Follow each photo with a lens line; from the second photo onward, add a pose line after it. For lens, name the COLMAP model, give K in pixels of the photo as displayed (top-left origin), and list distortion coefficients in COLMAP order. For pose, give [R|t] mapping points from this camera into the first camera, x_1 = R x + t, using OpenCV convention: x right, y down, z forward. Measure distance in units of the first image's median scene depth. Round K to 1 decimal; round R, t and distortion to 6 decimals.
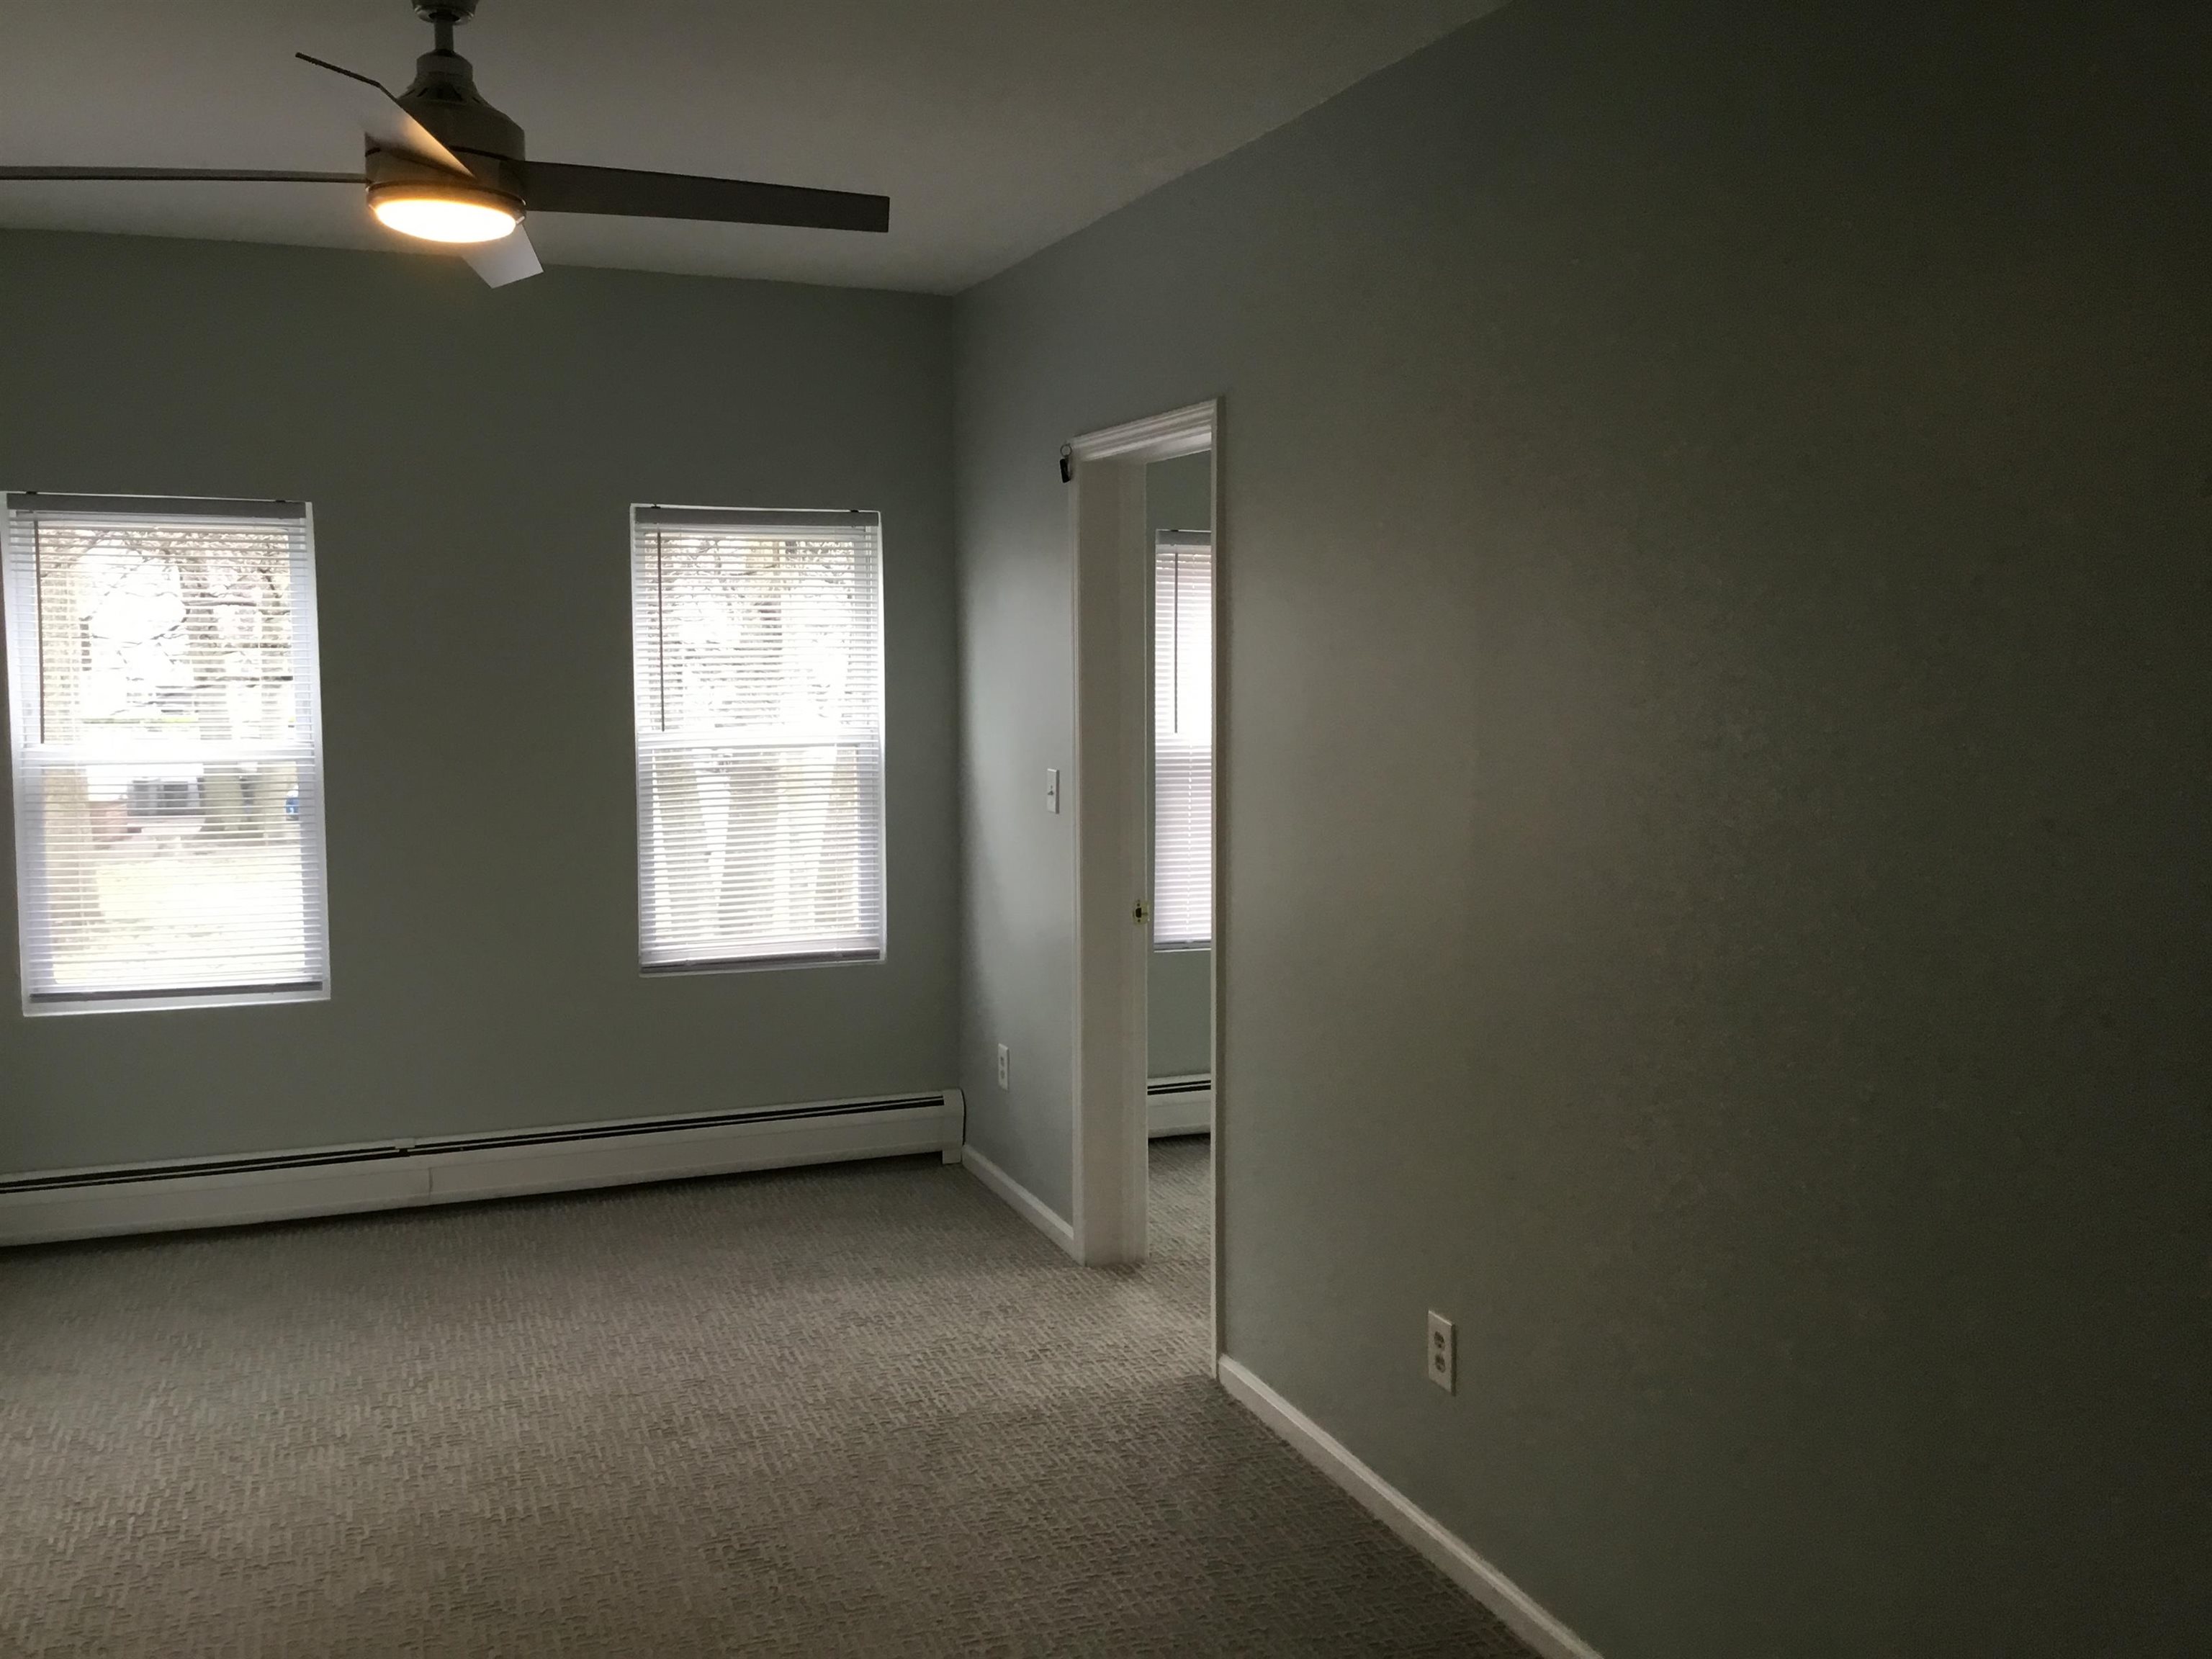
lens RADIAL K [[1990.9, 0, 1108.5], [0, 1990.9, 830.1], [0, 0, 1]] dist [0.126054, -0.234818]
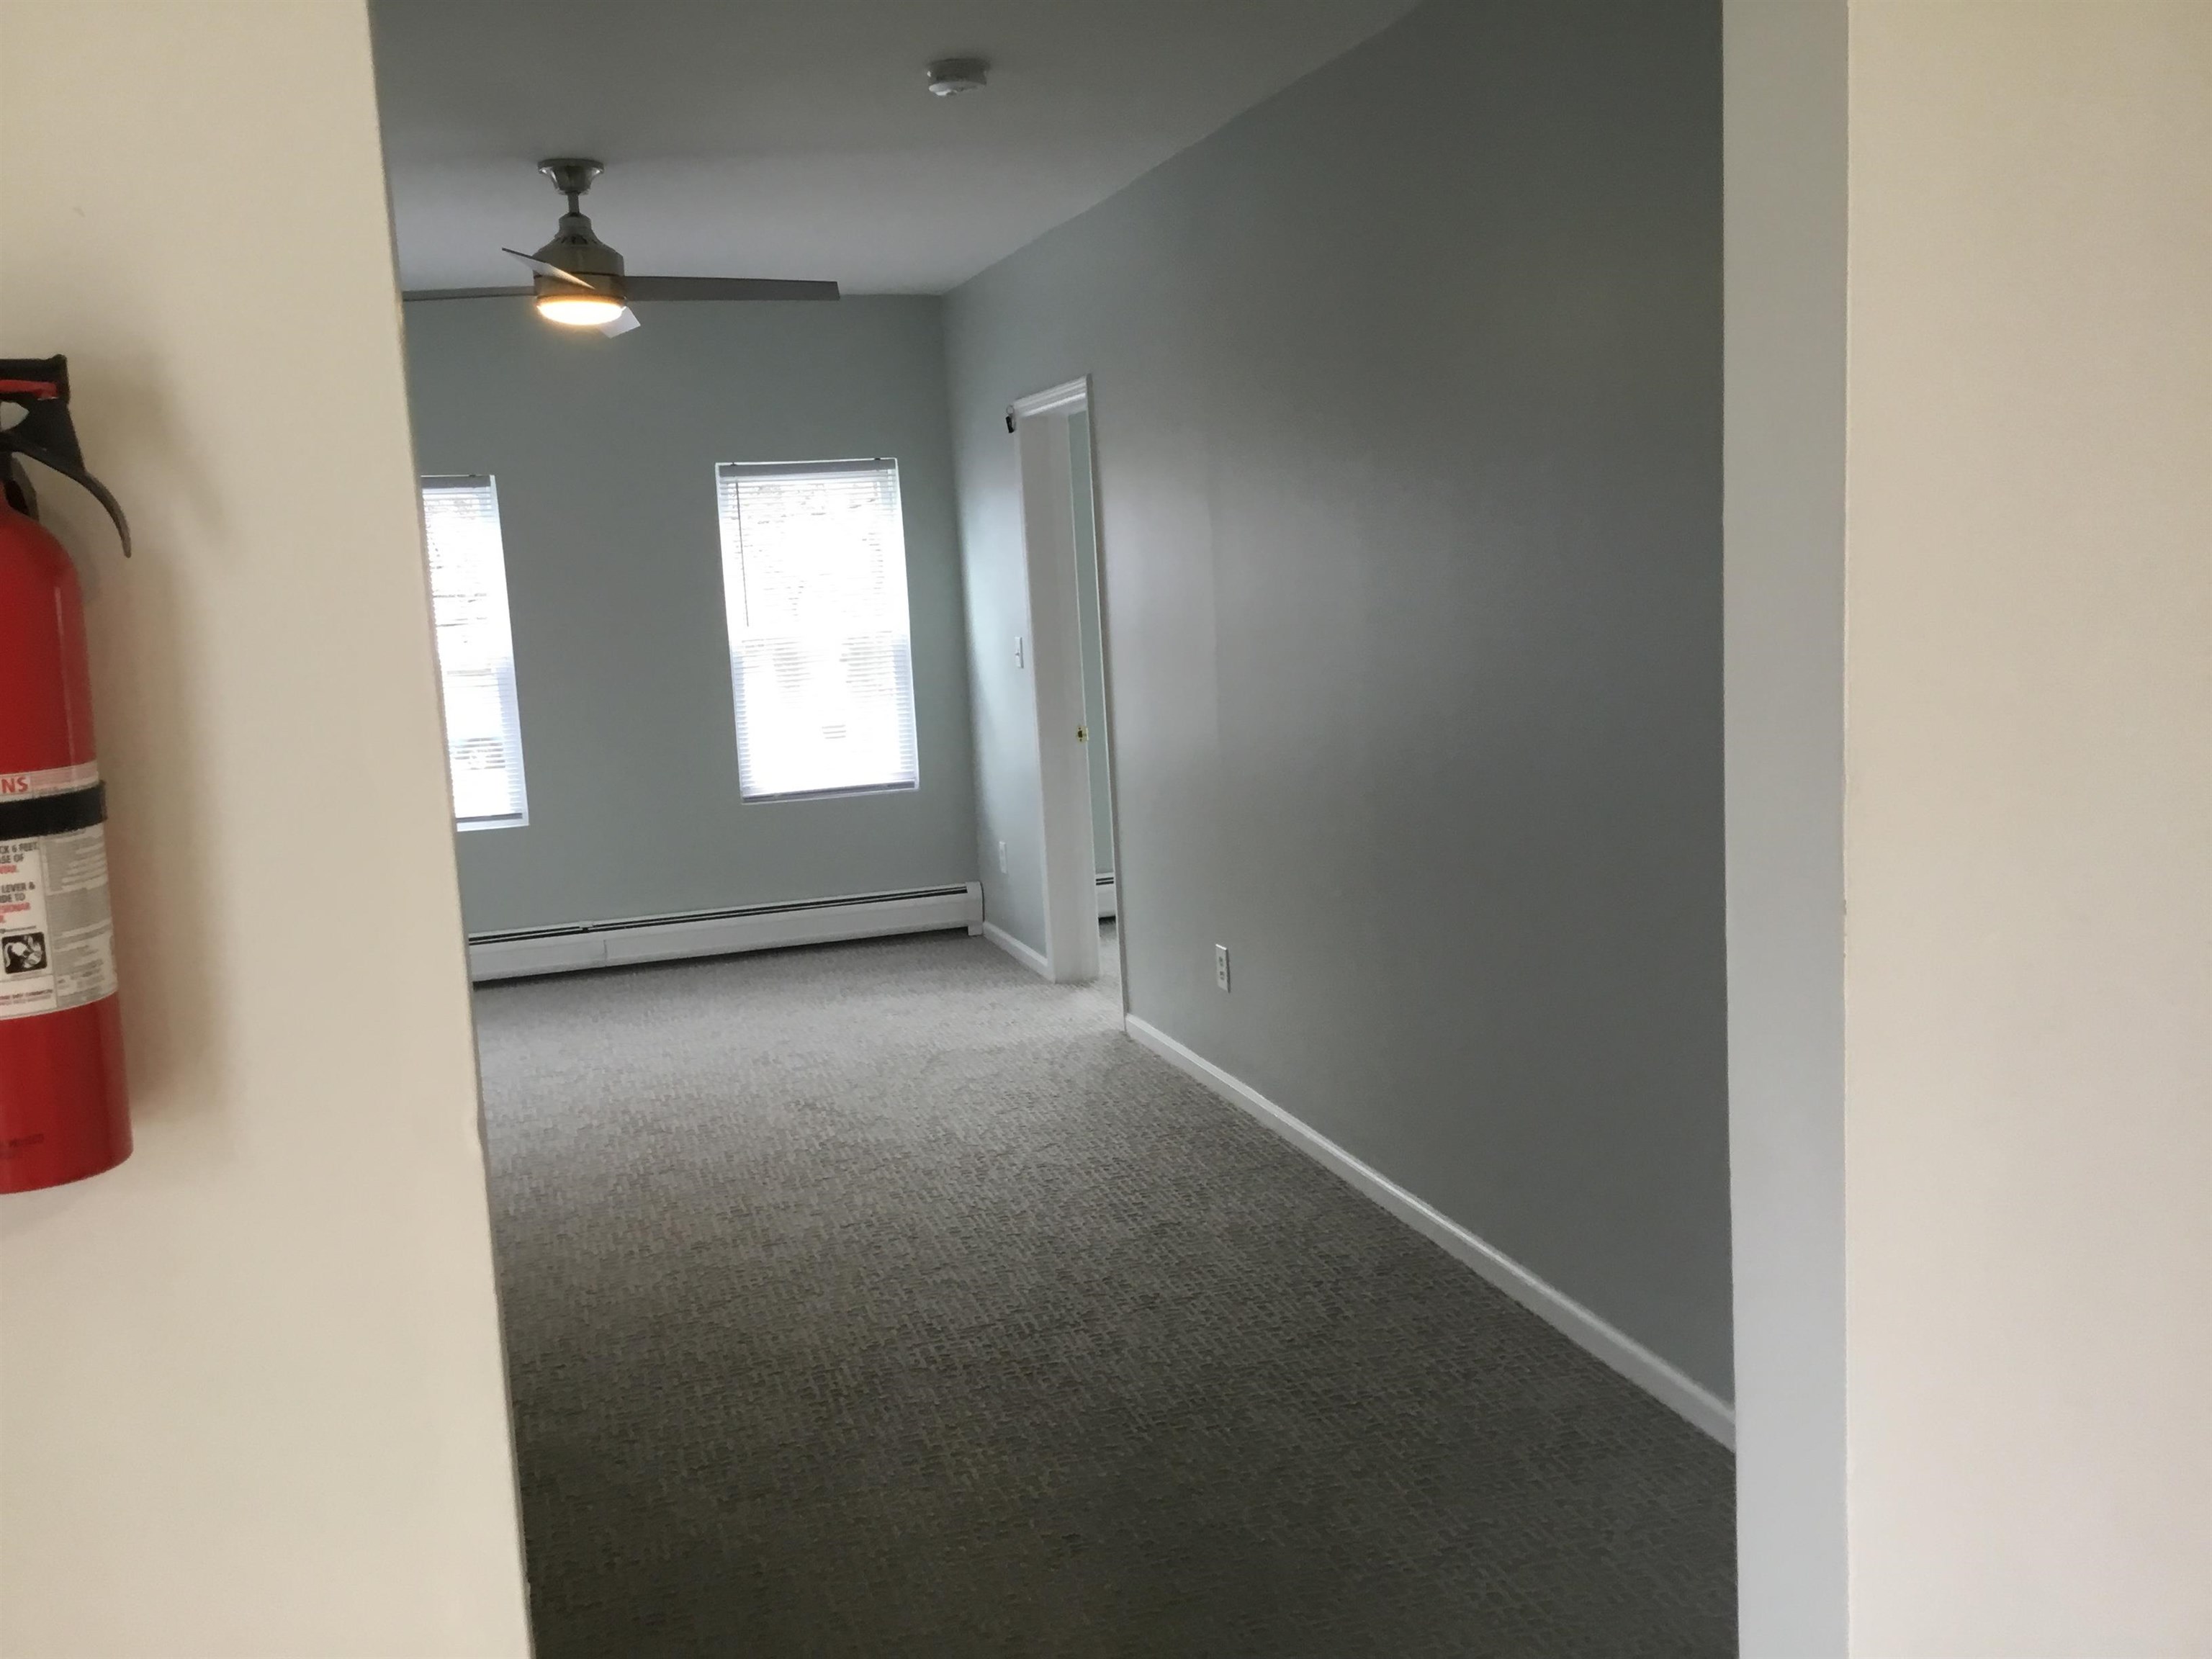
lens RADIAL K [[1990.9, 0, 1121.3], [0, 1990.9, 847.7], [0, 0, 1]] dist [0.126054, -0.234818]
pose [[0.997081, -0.043320, -0.062874, 0.136839], [0.046287, 0.997844, 0.046529, 0.059512], [0.060723, -0.049303, 0.996936, -0.441692]]
